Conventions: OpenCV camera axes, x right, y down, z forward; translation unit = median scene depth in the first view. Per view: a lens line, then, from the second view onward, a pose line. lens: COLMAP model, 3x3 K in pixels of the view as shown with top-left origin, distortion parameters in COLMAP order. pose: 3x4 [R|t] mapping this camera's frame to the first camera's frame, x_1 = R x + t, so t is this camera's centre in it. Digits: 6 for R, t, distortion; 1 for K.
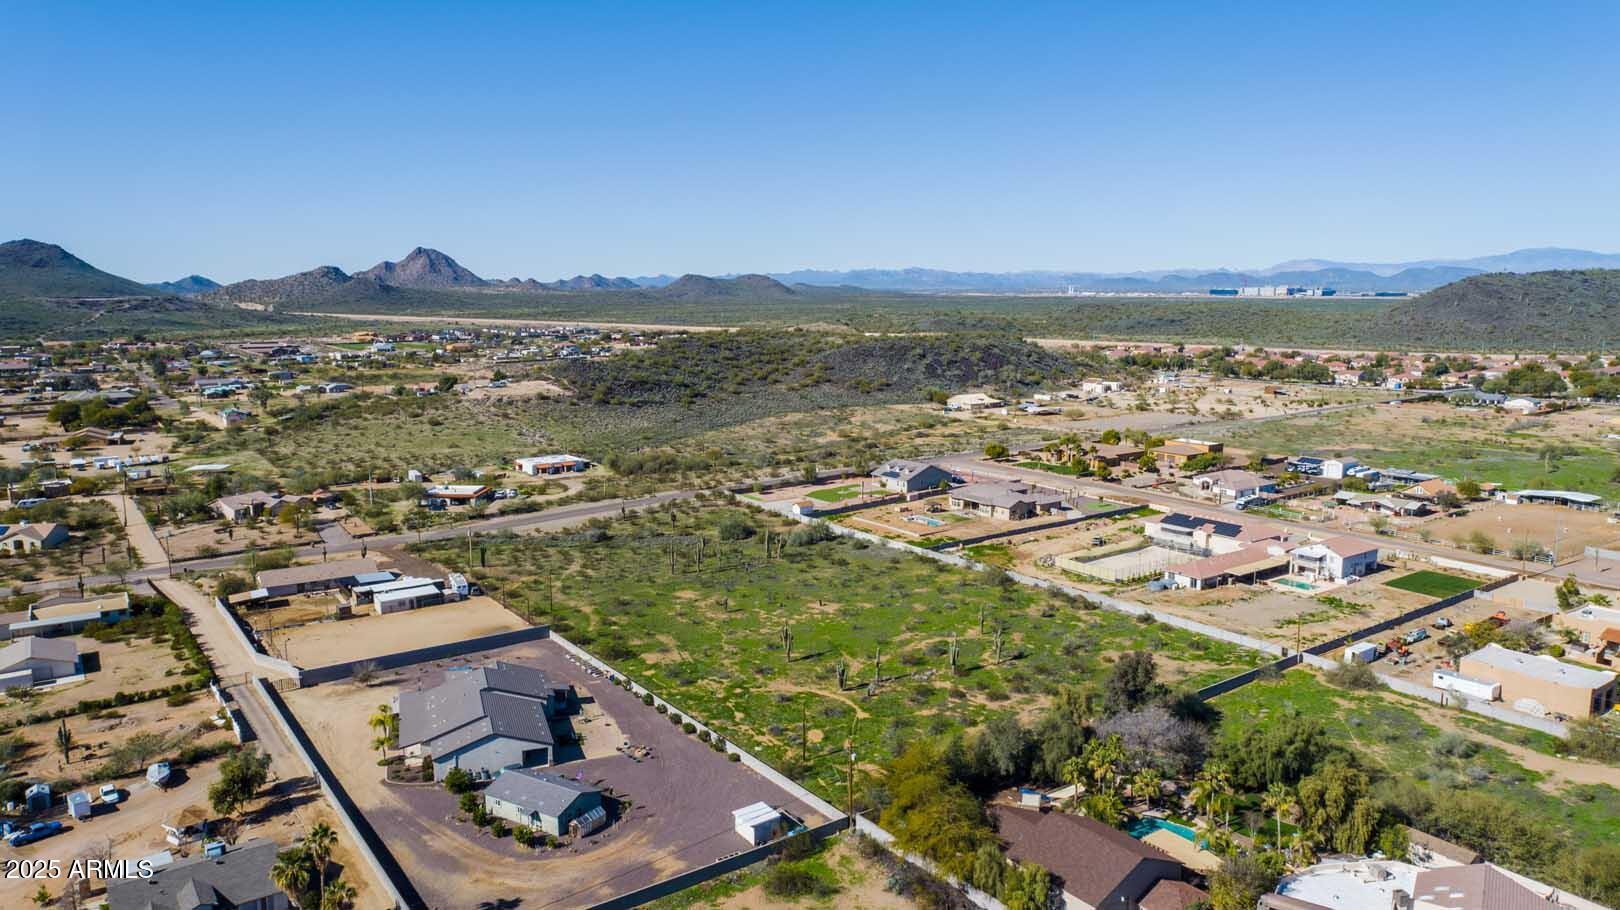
lens RADIAL K [[1097.6, 0, 810.0], [0, 1097.6, 455.0], [0, 0, 1]] dist [-0.014663, 0.014986]
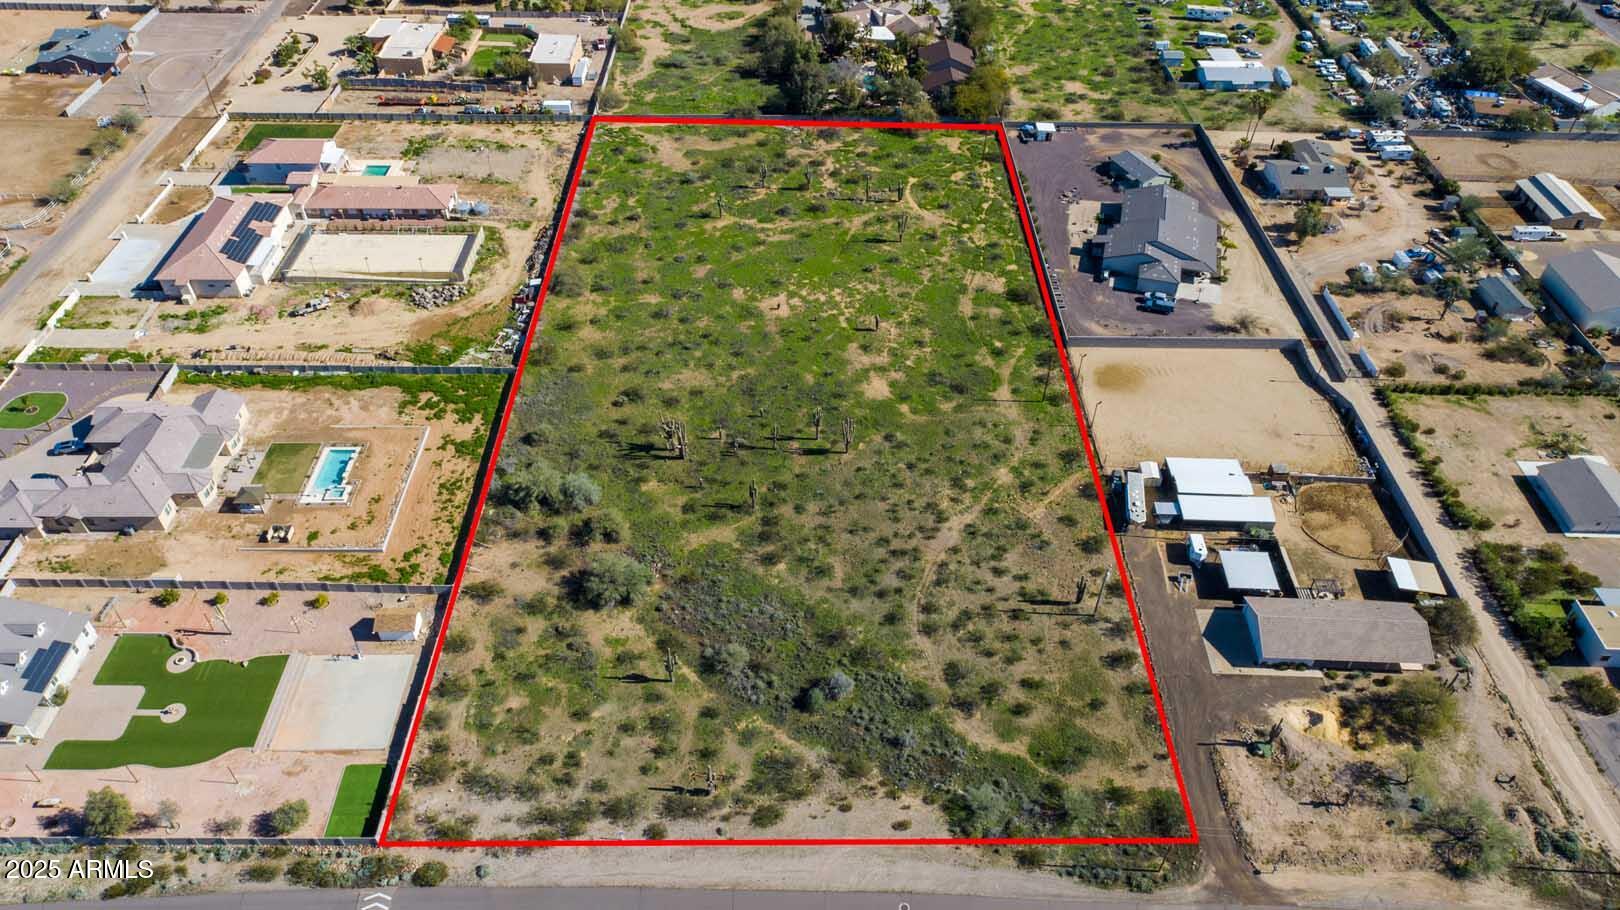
lens RADIAL K [[1097.6, 0, 810.0], [0, 1097.6, 455.0], [0, 0, 1]] dist [-0.014663, 0.014986]
pose [[-0.811500, -0.406693, 0.419605, -0.567988], [0.073414, 0.641424, 0.763666, -0.619137], [-0.579722, 0.650520, -0.490659, 1.894135]]
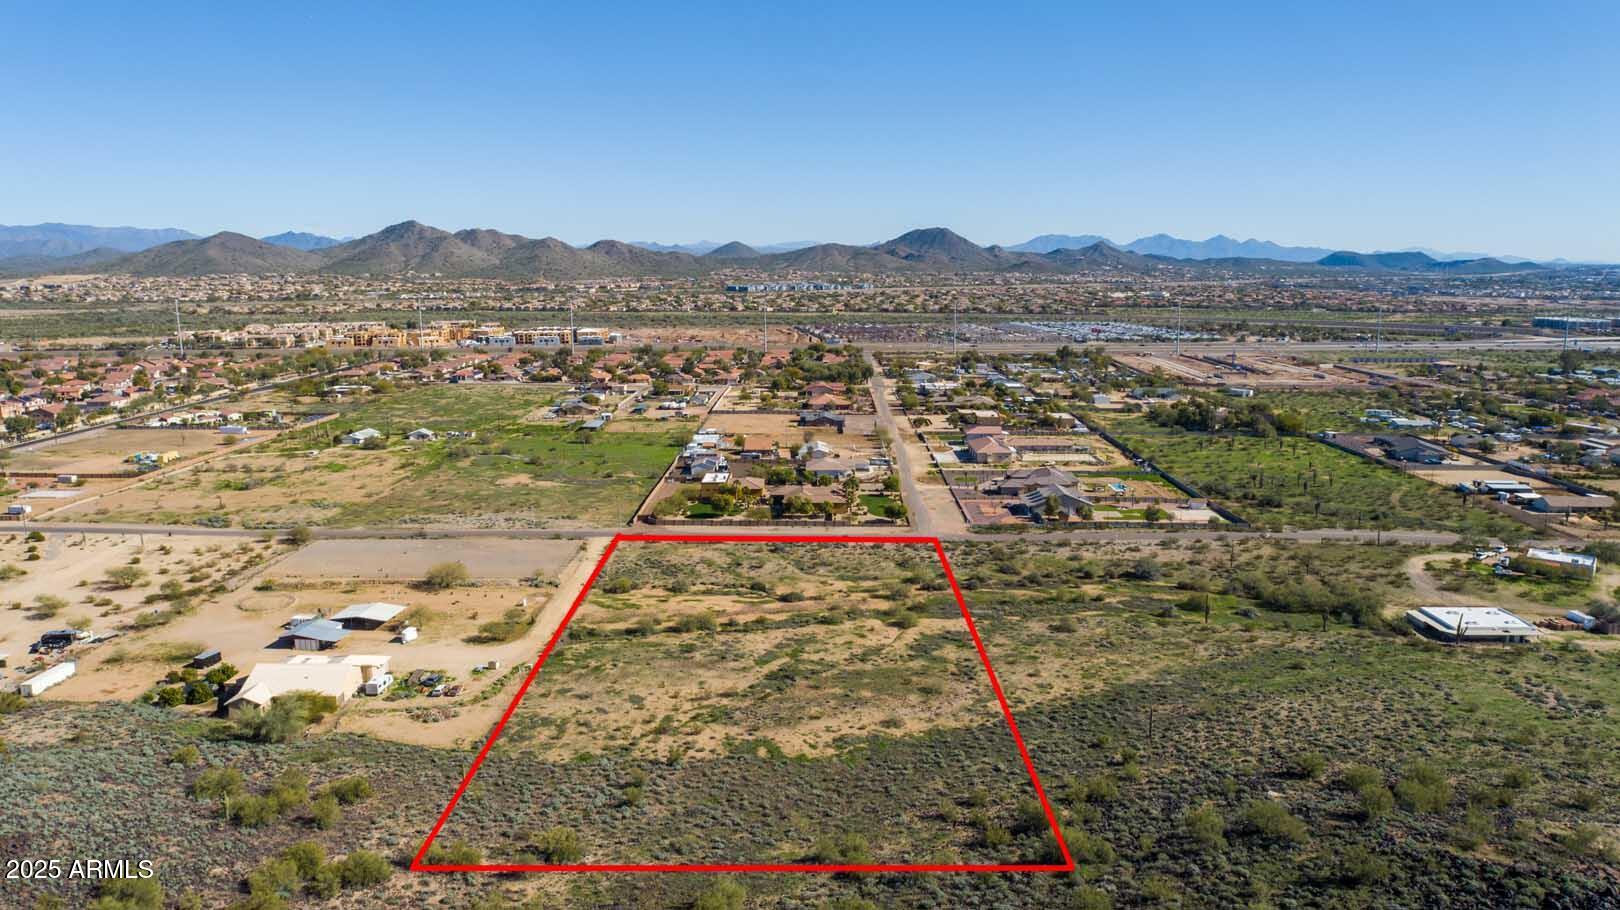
lens RADIAL K [[1097.6, 0, 810.0], [0, 1097.6, 455.0], [0, 0, 1]] dist [-0.014663, 0.014986]
pose [[-0.802315, -0.113446, 0.586021, -0.638767], [0.083714, 0.950683, 0.298652, -0.699401], [-0.591001, 0.288672, -0.753250, 3.764241]]
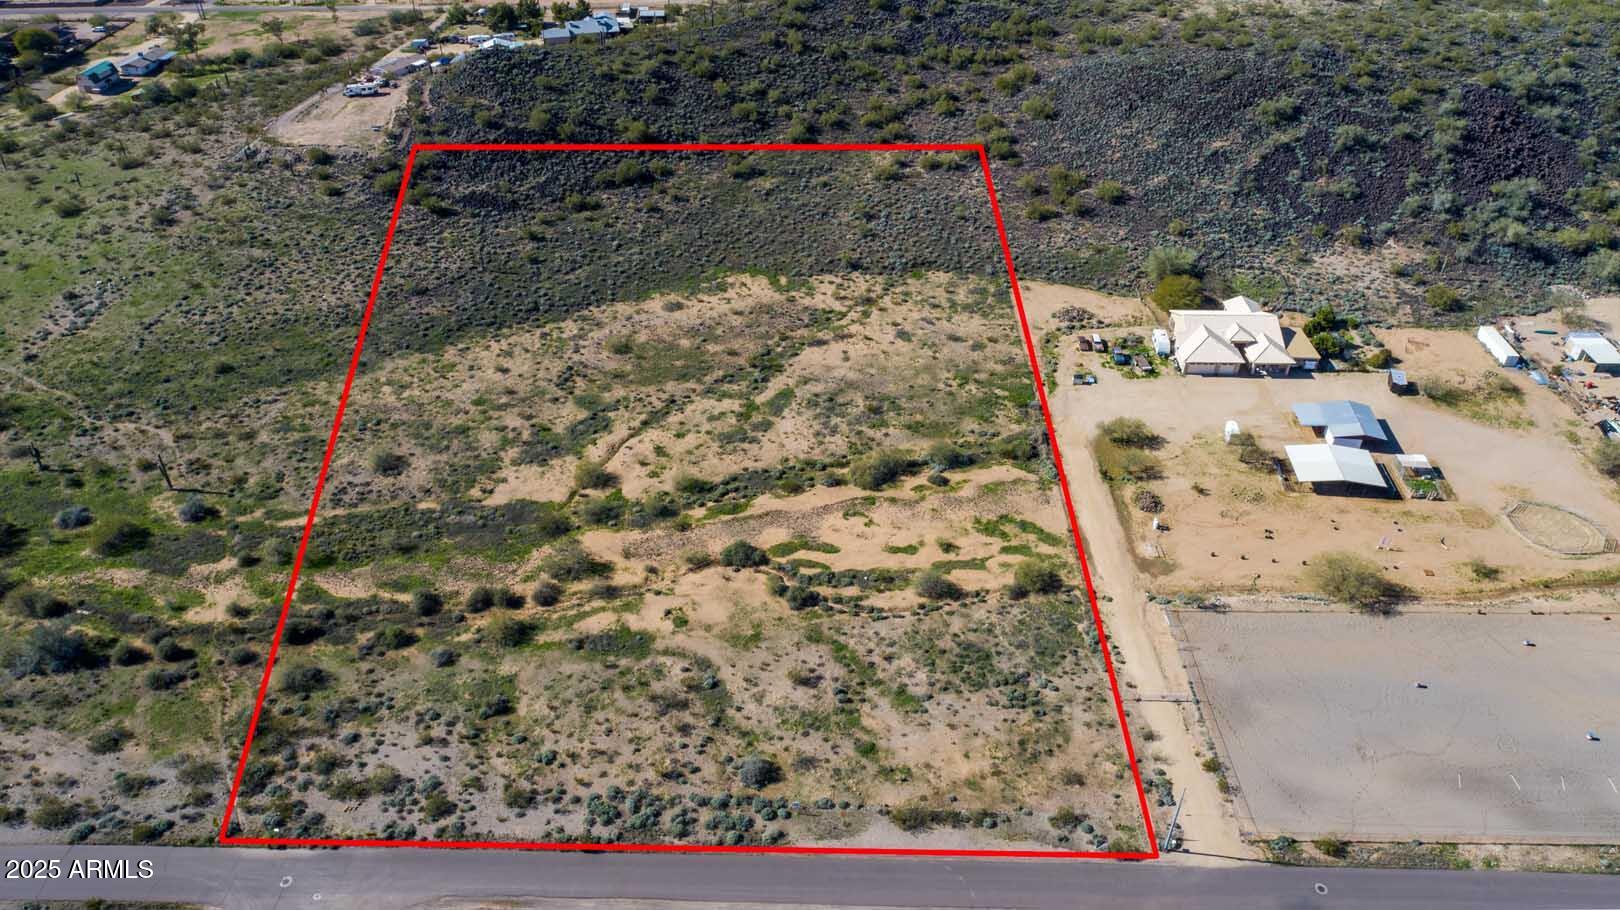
lens RADIAL K [[1097.6, 0, 810.0], [0, 1097.6, 455.0], [0, 0, 1]] dist [-0.014663, 0.014986]
pose [[0.796284, 0.347584, -0.495093, 0.778745], [-0.080712, 0.872170, 0.482500, -0.589078], [0.599514, -0.344247, 0.722549, 2.016978]]
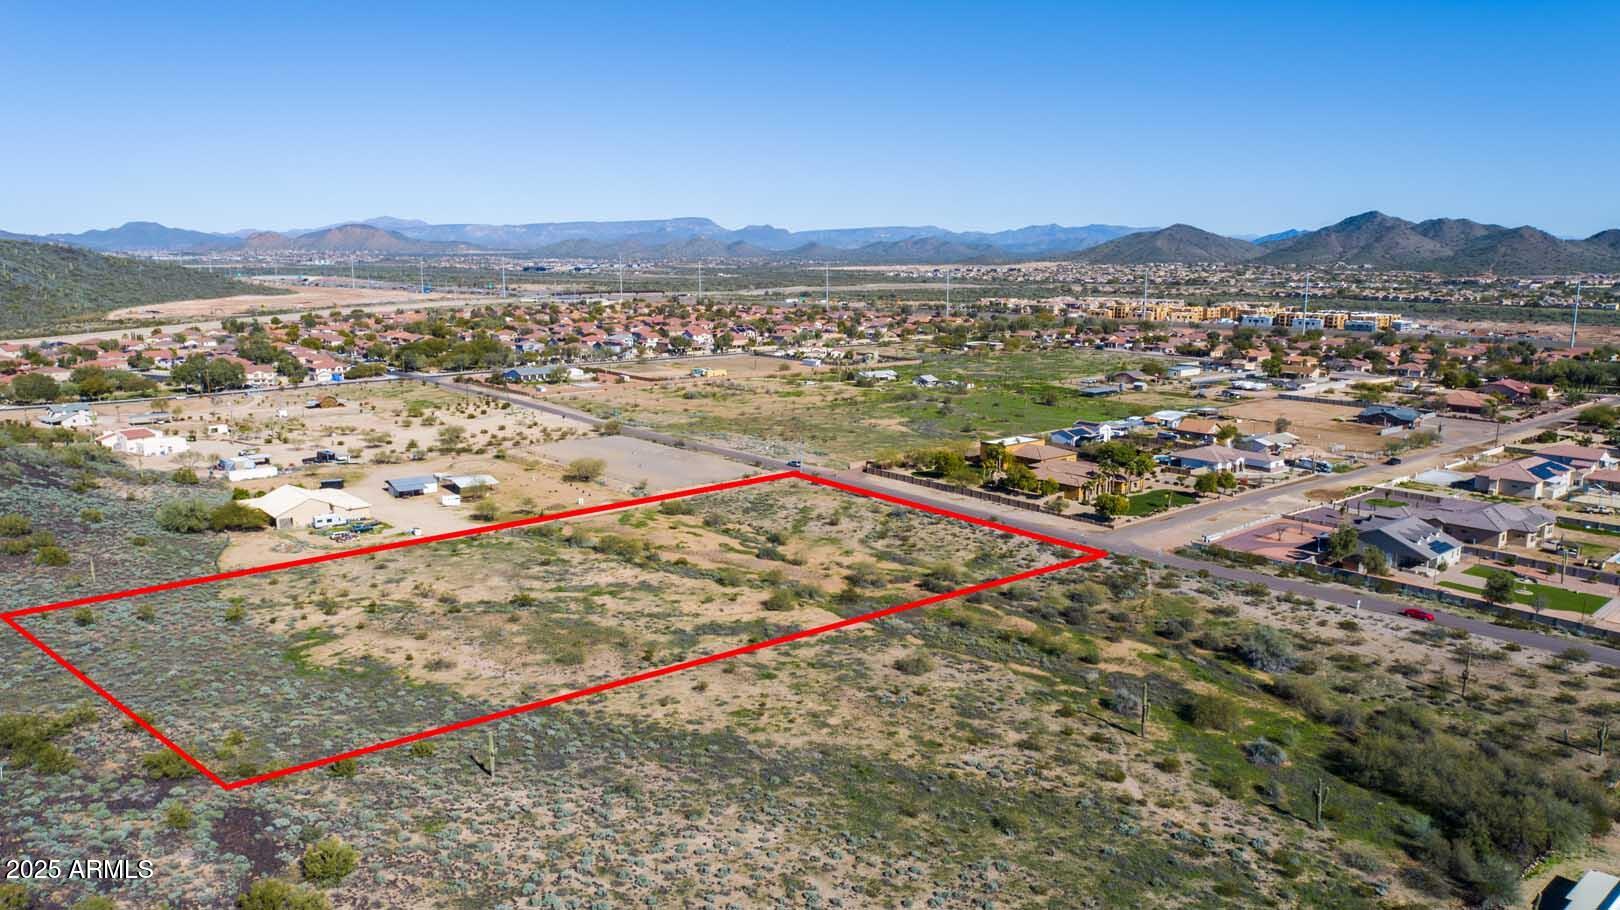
lens RADIAL K [[1107.0, 0, 814.1], [0, 1107.0, 455.3], [0, 0, 1]] dist [-0.015941, -0.000620]
pose [[-0.082288, -0.186331, 0.979035, -0.974120], [0.145045, 0.969668, 0.196739, -0.398633], [-0.985997, 0.158194, -0.052765, 2.652830]]
